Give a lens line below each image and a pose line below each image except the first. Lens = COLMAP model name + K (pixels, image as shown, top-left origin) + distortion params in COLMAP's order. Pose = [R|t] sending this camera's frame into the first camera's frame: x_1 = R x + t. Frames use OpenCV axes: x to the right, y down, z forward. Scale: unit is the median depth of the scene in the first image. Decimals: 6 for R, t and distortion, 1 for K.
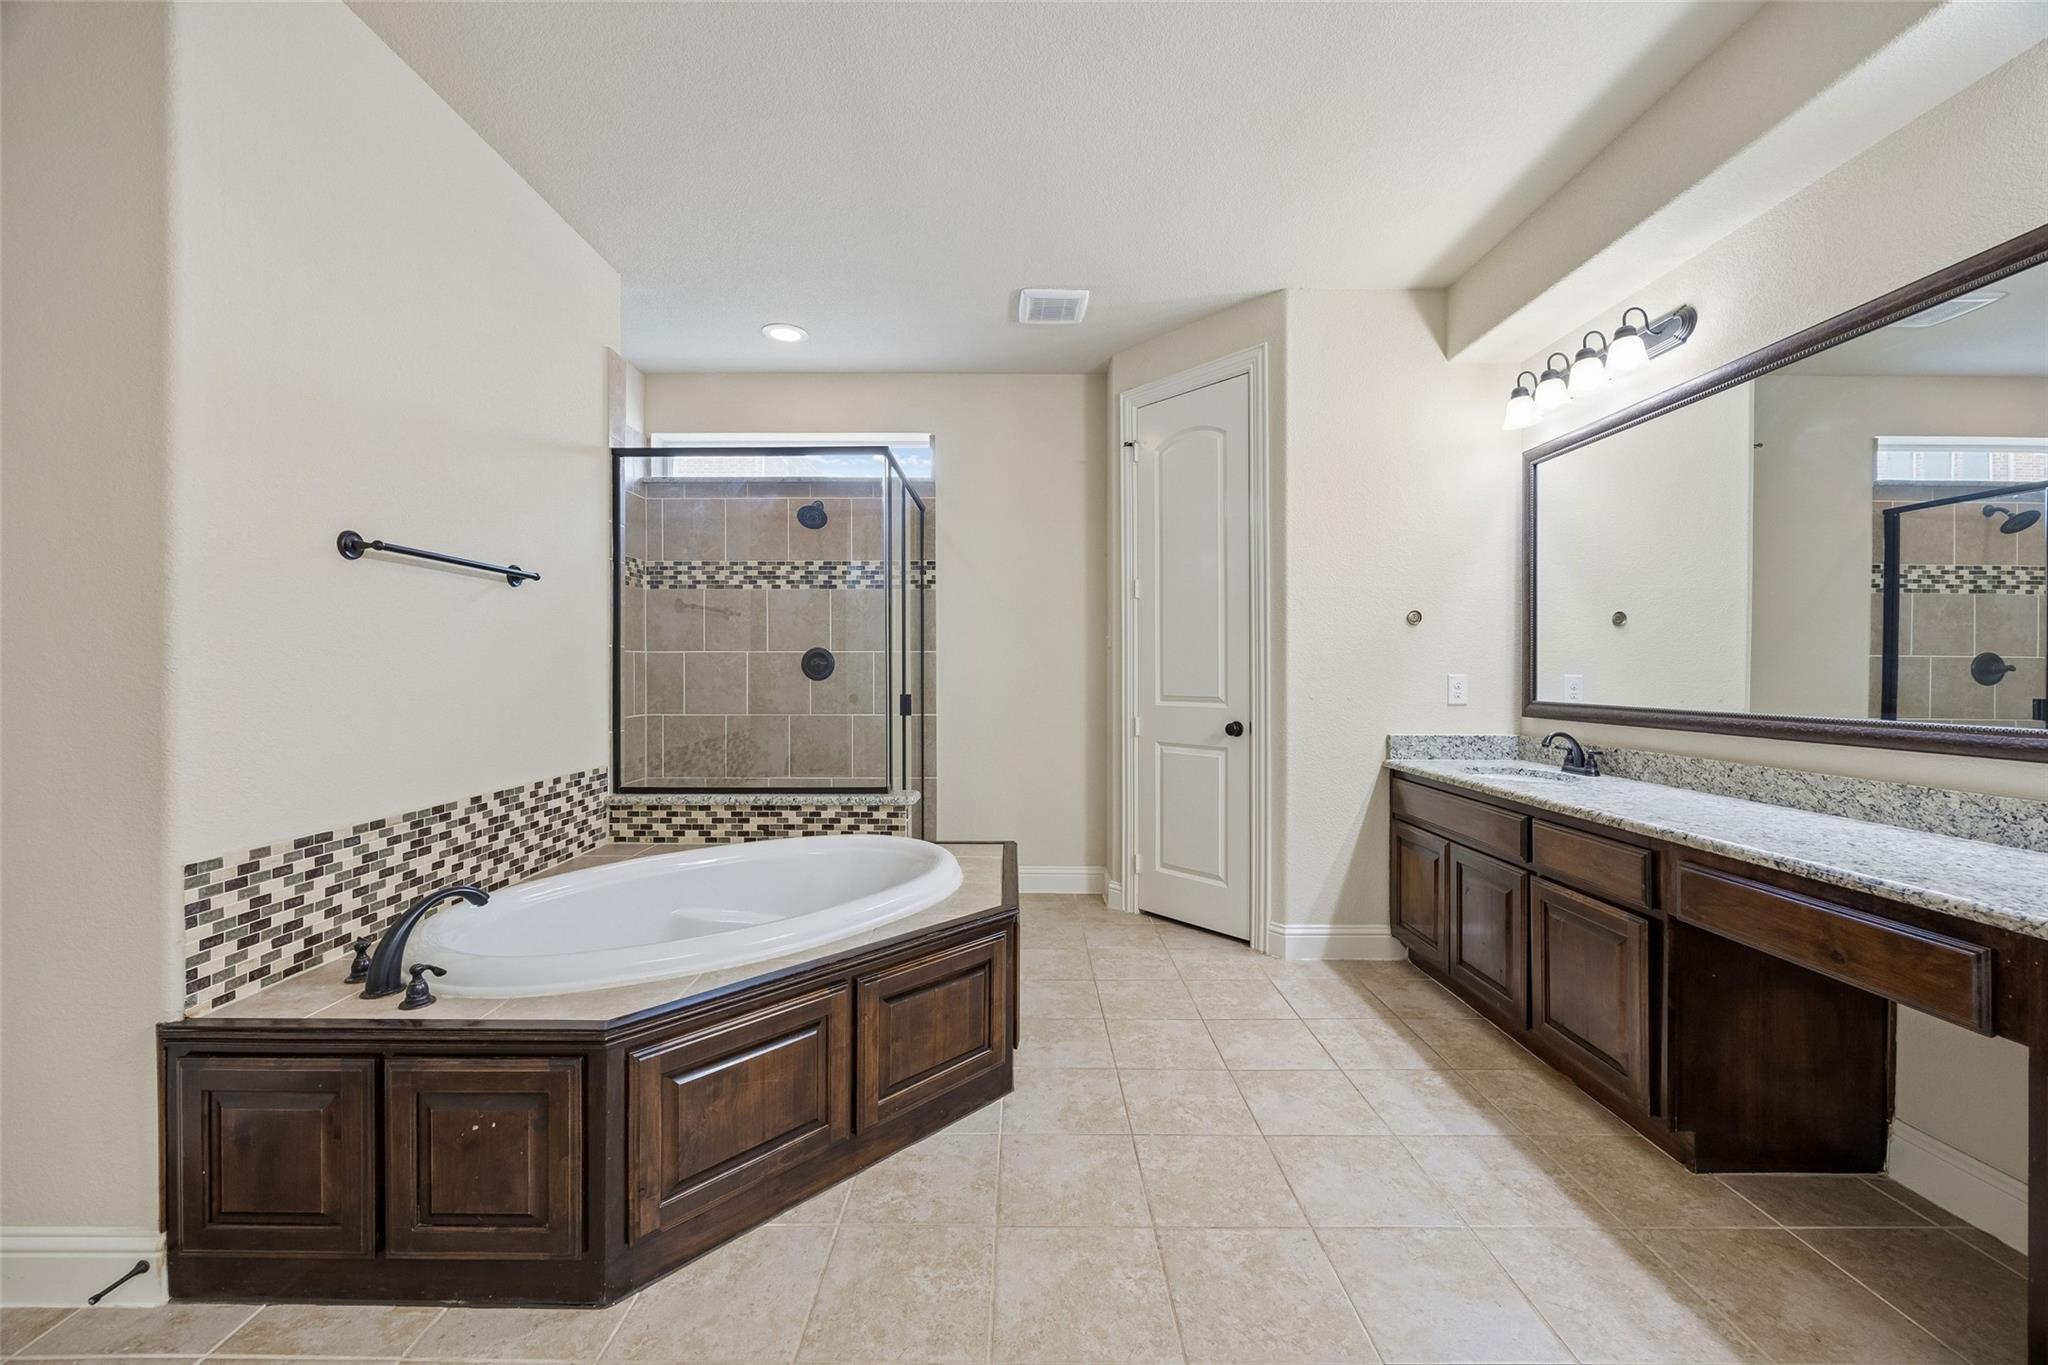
lens RADIAL K [[774.7, 0, 1021.4], [0, 774.7, 675.5], [0, 0, 1]] dist [-0.005532, 0.000182]
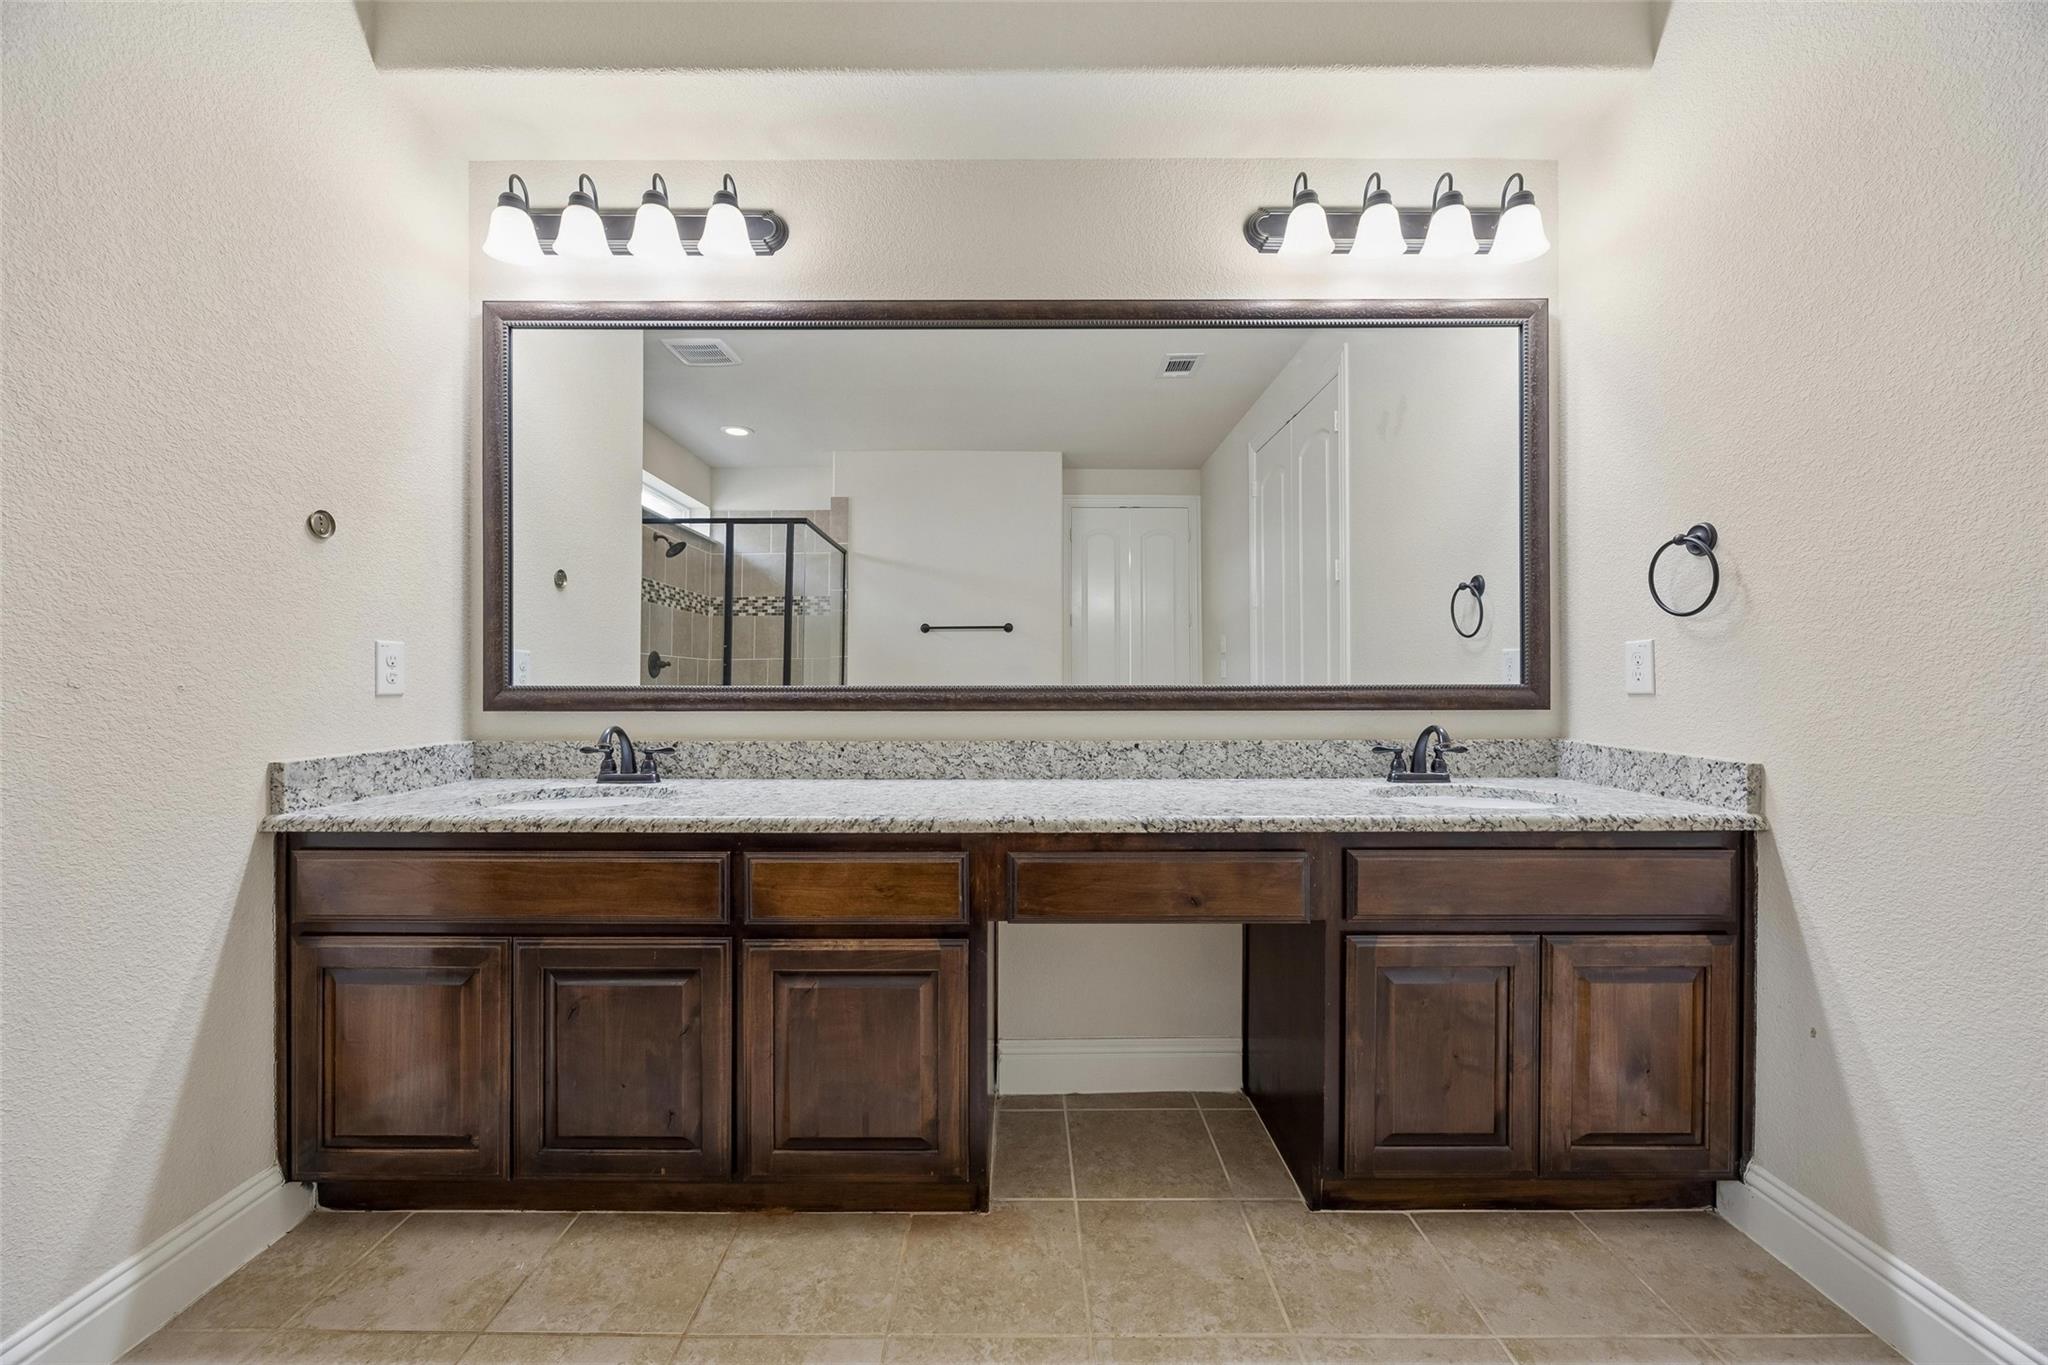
lens RADIAL K [[774.7, 0, 1021.2], [0, 774.7, 682.5], [0, 0, 1]] dist [-0.005532, 0.000182]
pose [[0.000633, -0.005203, 0.999986, 0.007481], [0.004025, 0.999978, 0.005200, 0.036081], [-0.999992, 0.004022, 0.000654, 0.712944]]
